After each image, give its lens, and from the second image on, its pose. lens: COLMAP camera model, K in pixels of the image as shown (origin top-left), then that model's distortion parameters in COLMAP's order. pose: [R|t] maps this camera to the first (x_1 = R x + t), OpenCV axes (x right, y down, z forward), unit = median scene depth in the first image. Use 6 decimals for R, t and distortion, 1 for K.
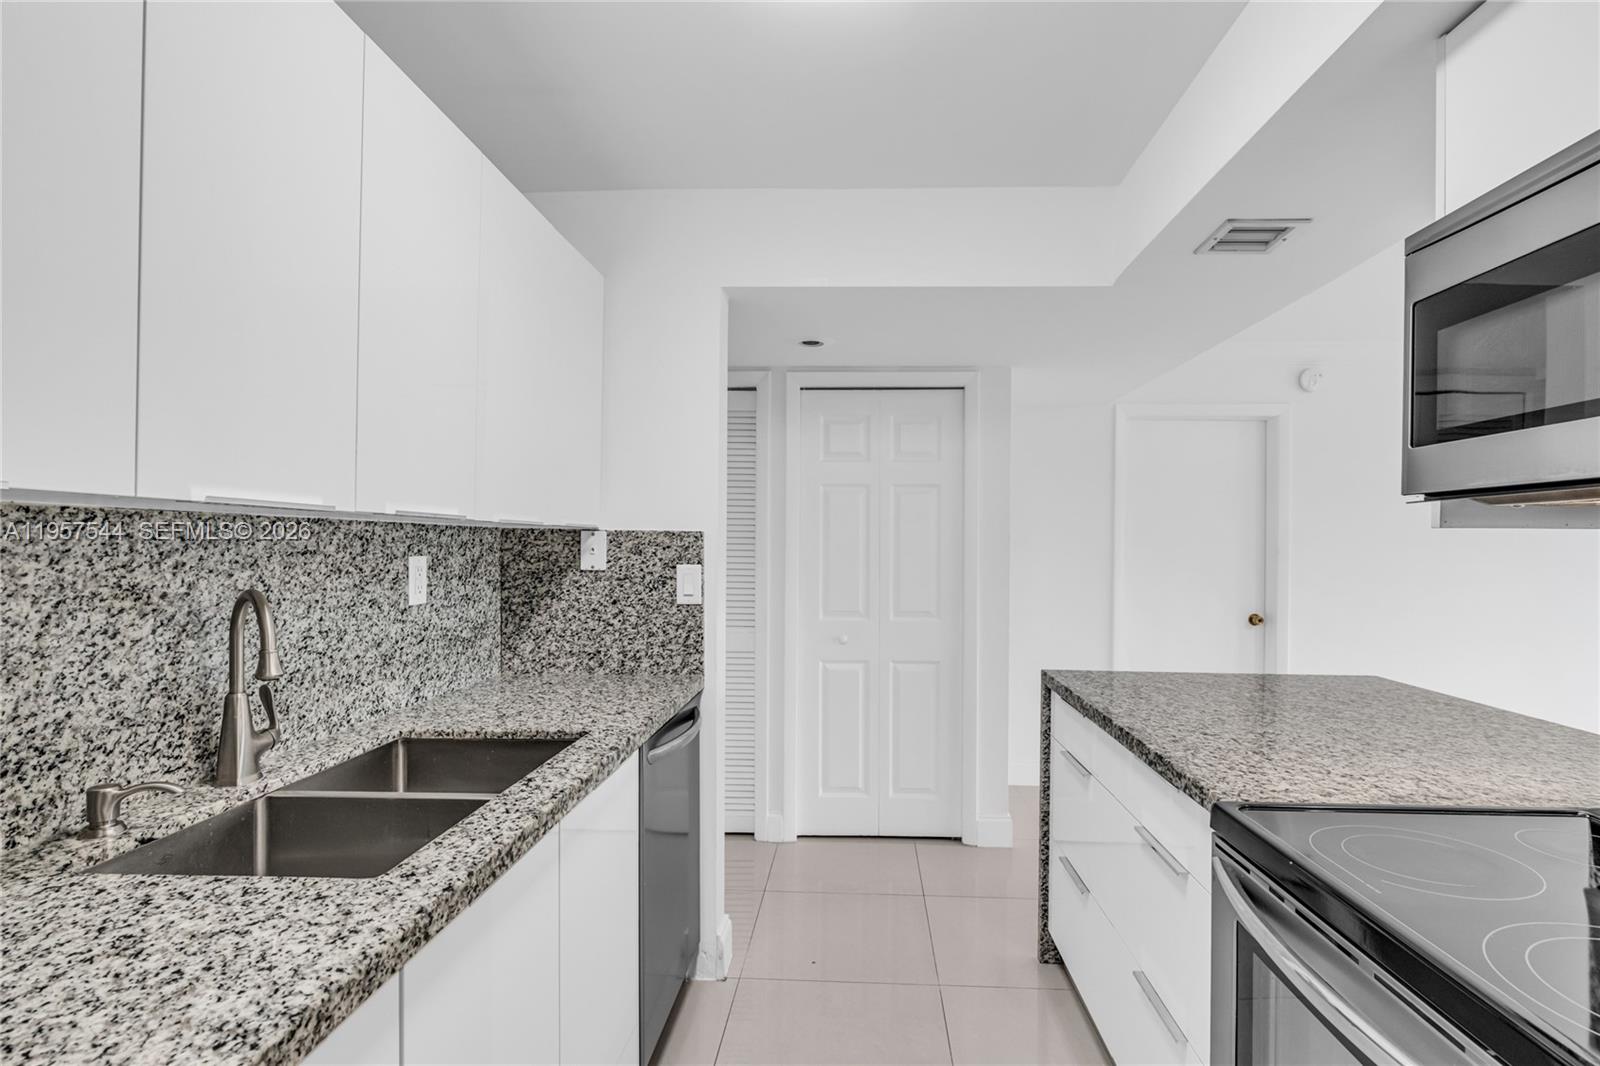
lens RADIAL K [[771.6, 0, 799.7], [0, 771.6, 542.7], [0, 0, 1]] dist [-0.004968, -0.000164]
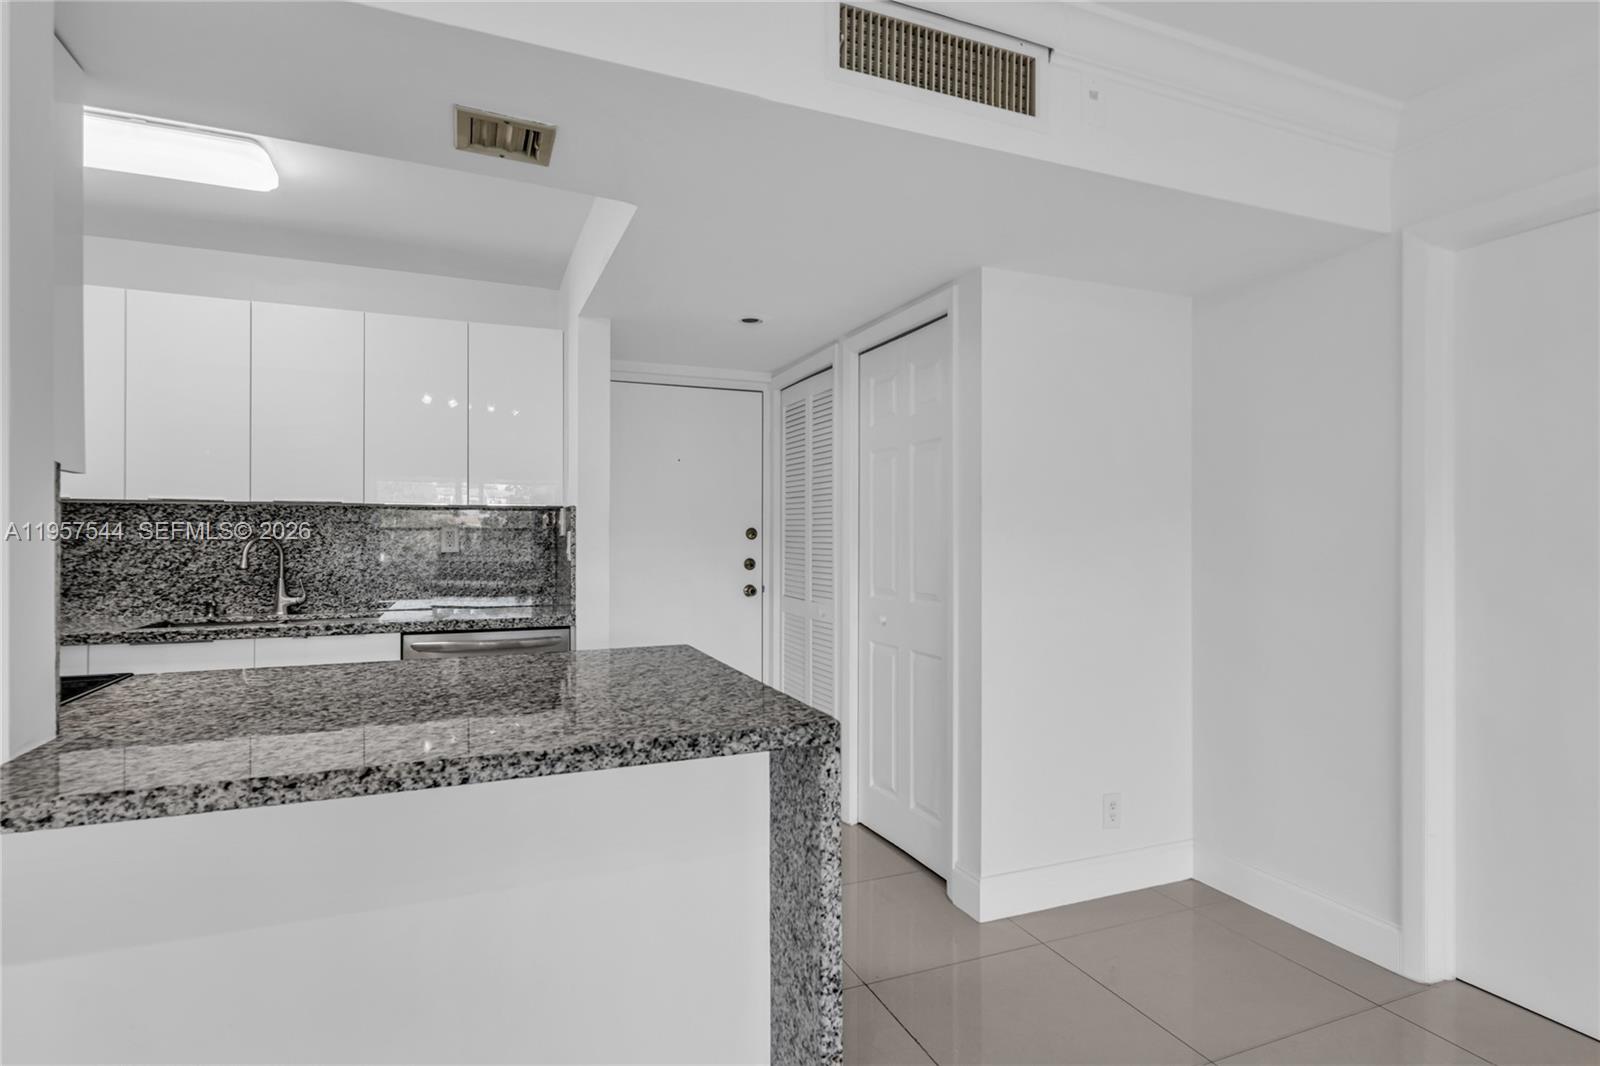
lens RADIAL K [[824.1, 0, 801.7], [0, 824.1, 534.6], [0, 0, 1]] dist [-0.002650, -0.000154]
pose [[0.462094, -0.005544, -0.886814, 2.704553], [0.005041, 0.999981, -0.003625, 0.085871], [0.886817, -0.002795, 0.462113, 1.445509]]
